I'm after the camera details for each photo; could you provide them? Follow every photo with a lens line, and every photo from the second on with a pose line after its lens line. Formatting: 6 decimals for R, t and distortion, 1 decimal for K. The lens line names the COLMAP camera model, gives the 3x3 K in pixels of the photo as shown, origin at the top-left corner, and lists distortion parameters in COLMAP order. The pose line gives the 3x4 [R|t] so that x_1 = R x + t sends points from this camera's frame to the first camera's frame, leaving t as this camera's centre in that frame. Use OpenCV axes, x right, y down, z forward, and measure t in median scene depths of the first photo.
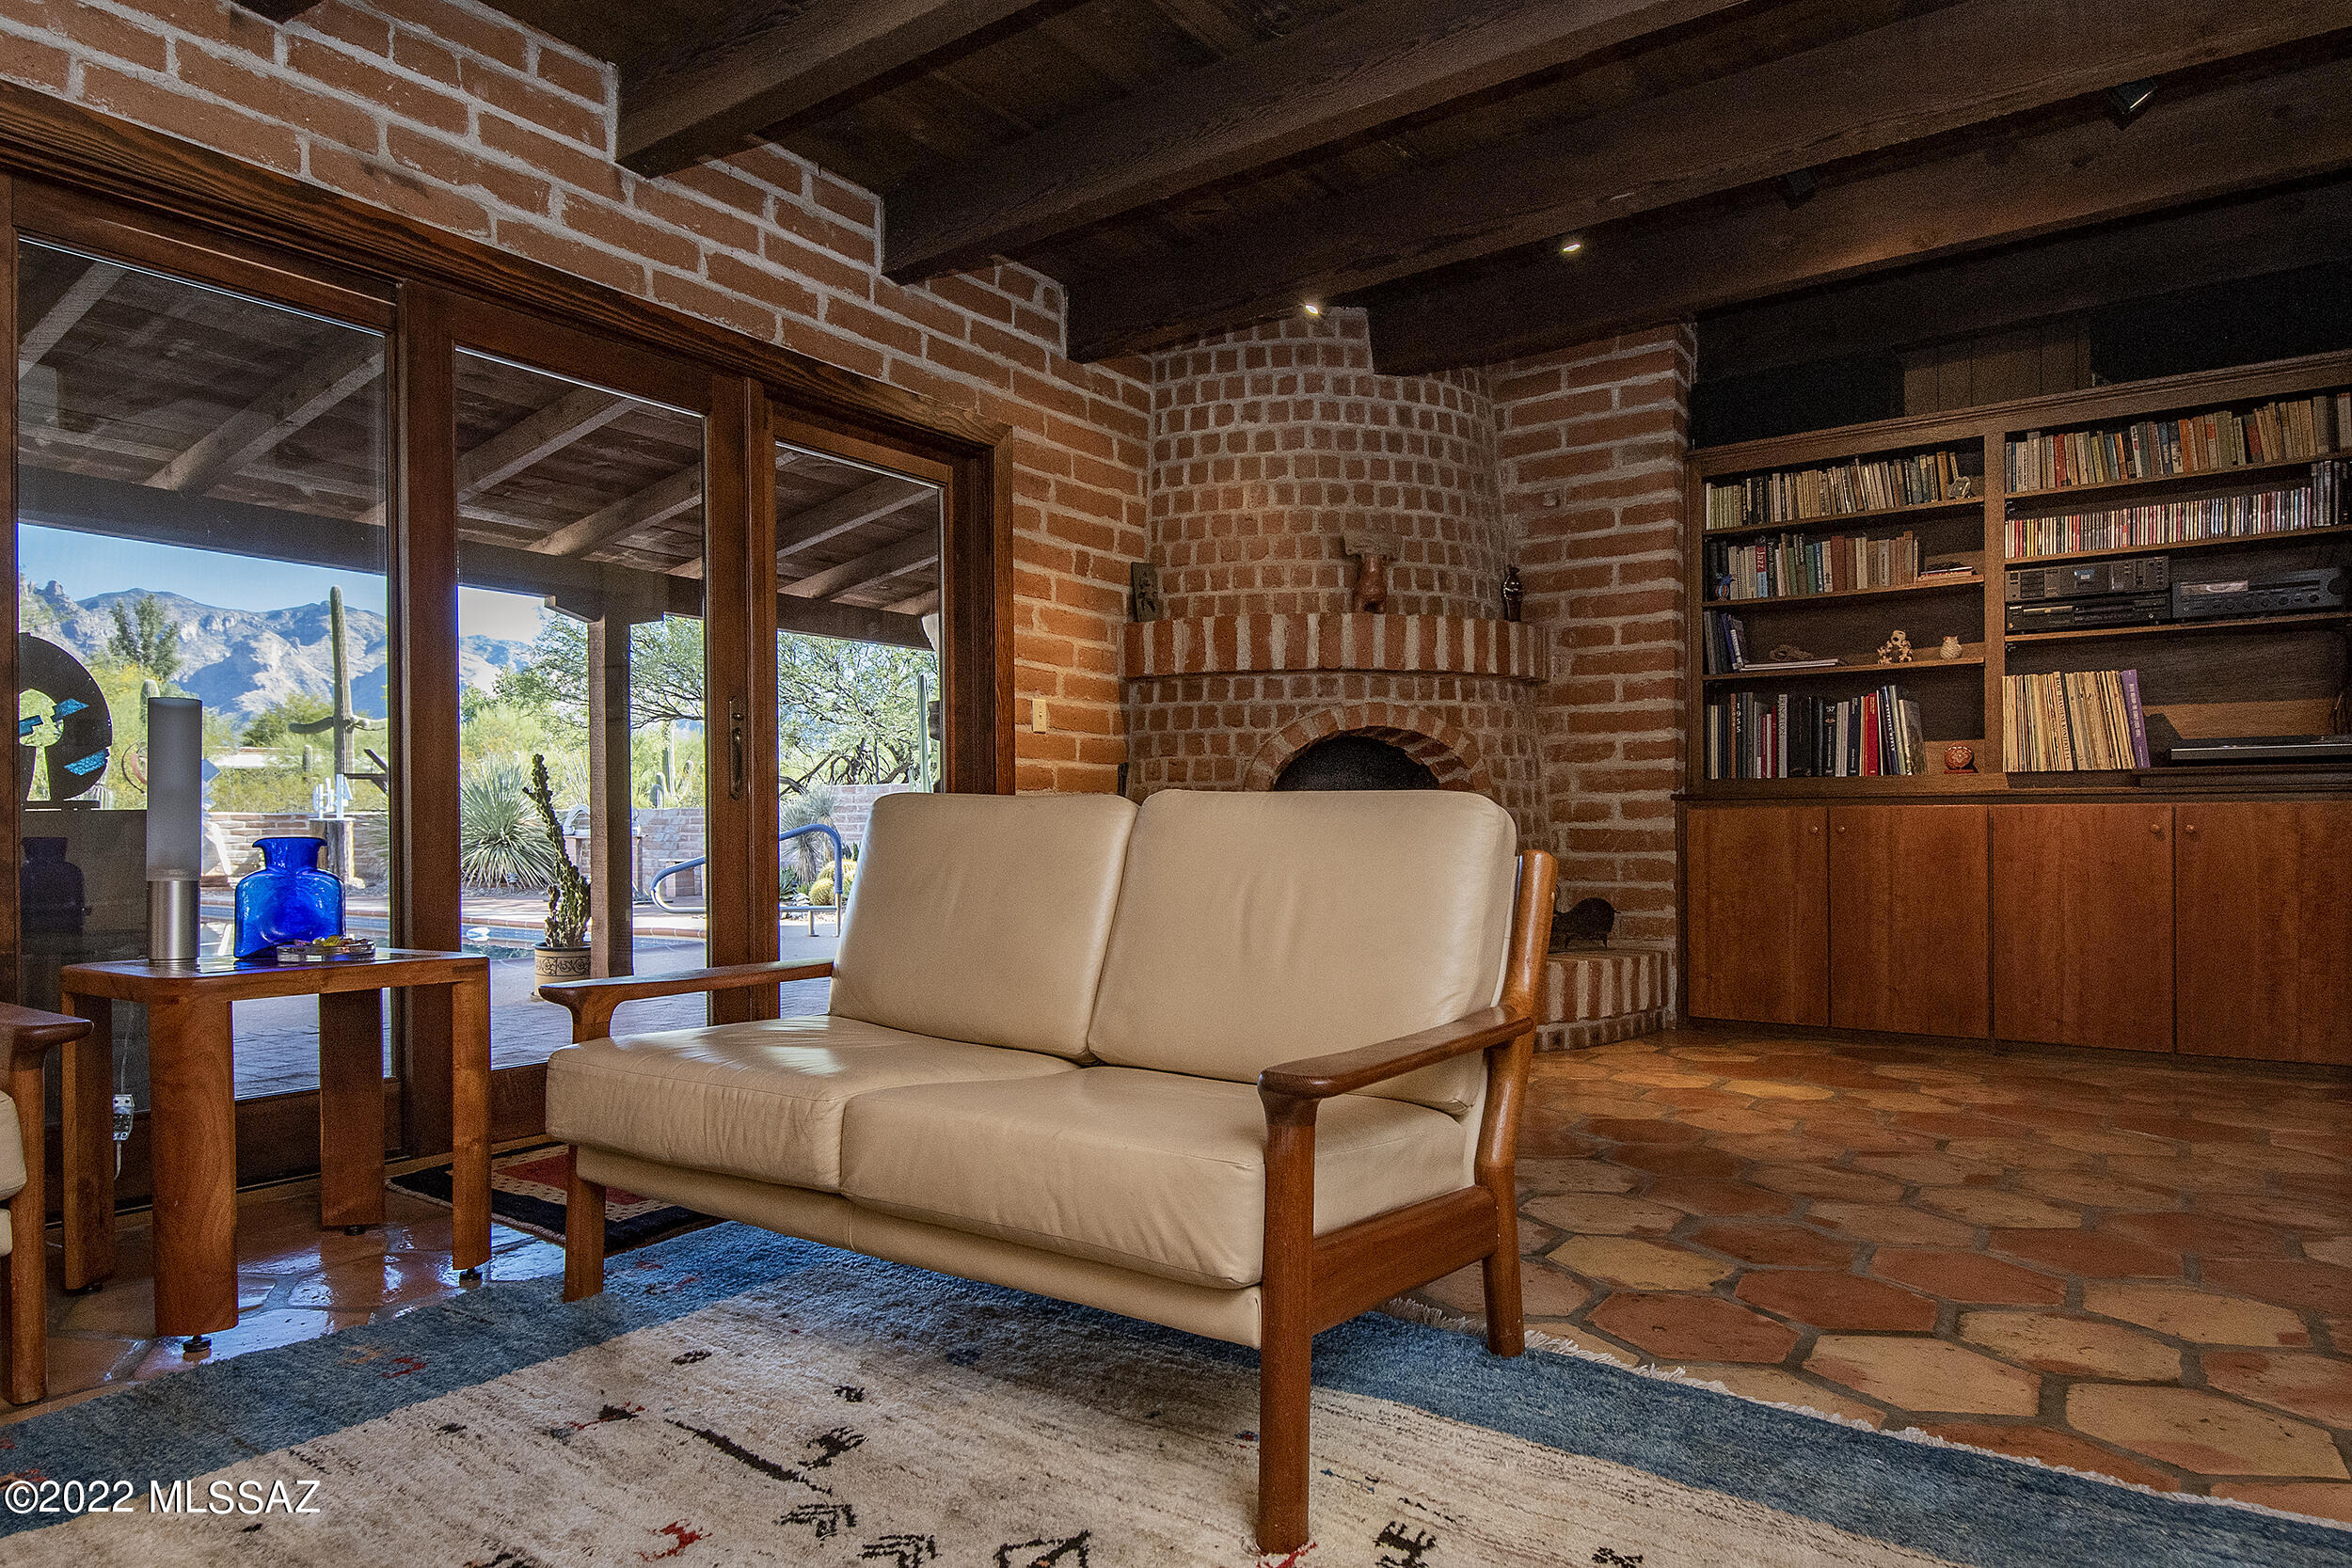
lens RADIAL K [[1431.1, 0, 1102.5], [0, 1431.1, 823.0], [0, 0, 1]] dist [0.010849, -0.011826]
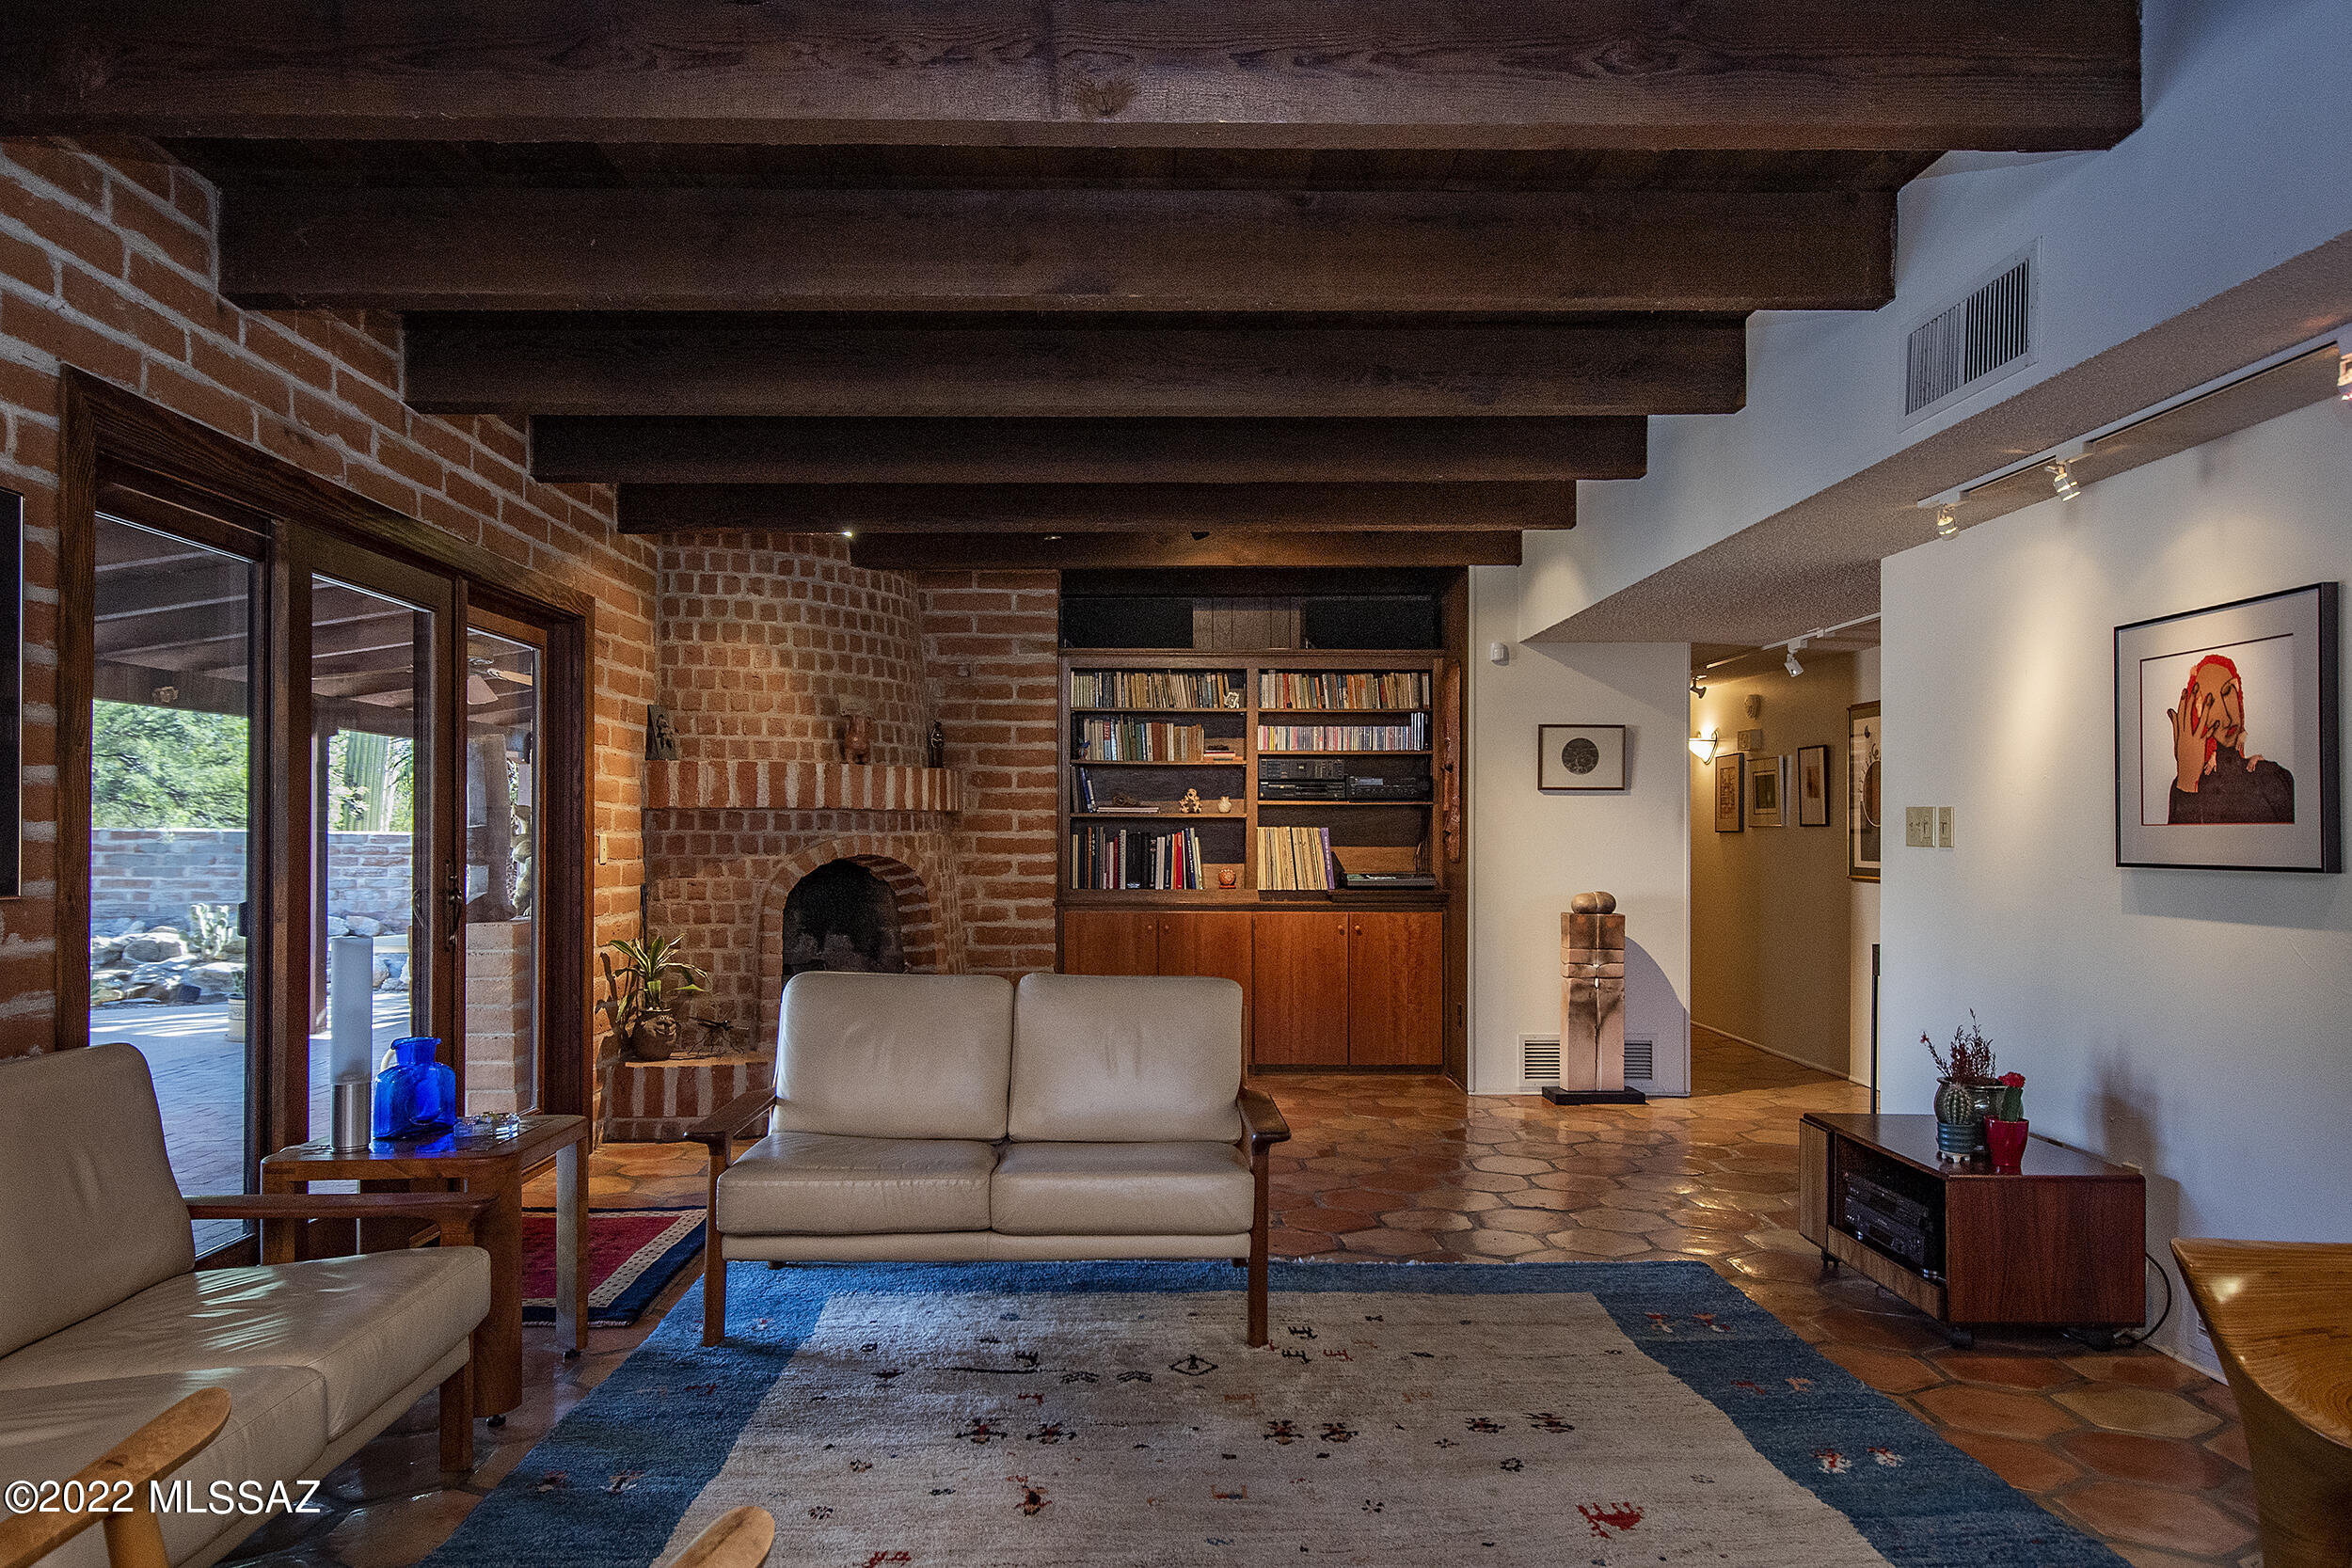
lens RADIAL K [[1596.2, 0, 1181.5], [0, 1596.2, 793.8], [0, 0, 1]] dist [0.024023, -0.032987]
pose [[0.784214, 0.019806, 0.620174, -0.452380], [-0.005824, 0.999681, -0.024561, -0.086645], [-0.620463, 0.015649, 0.784080, -0.265216]]
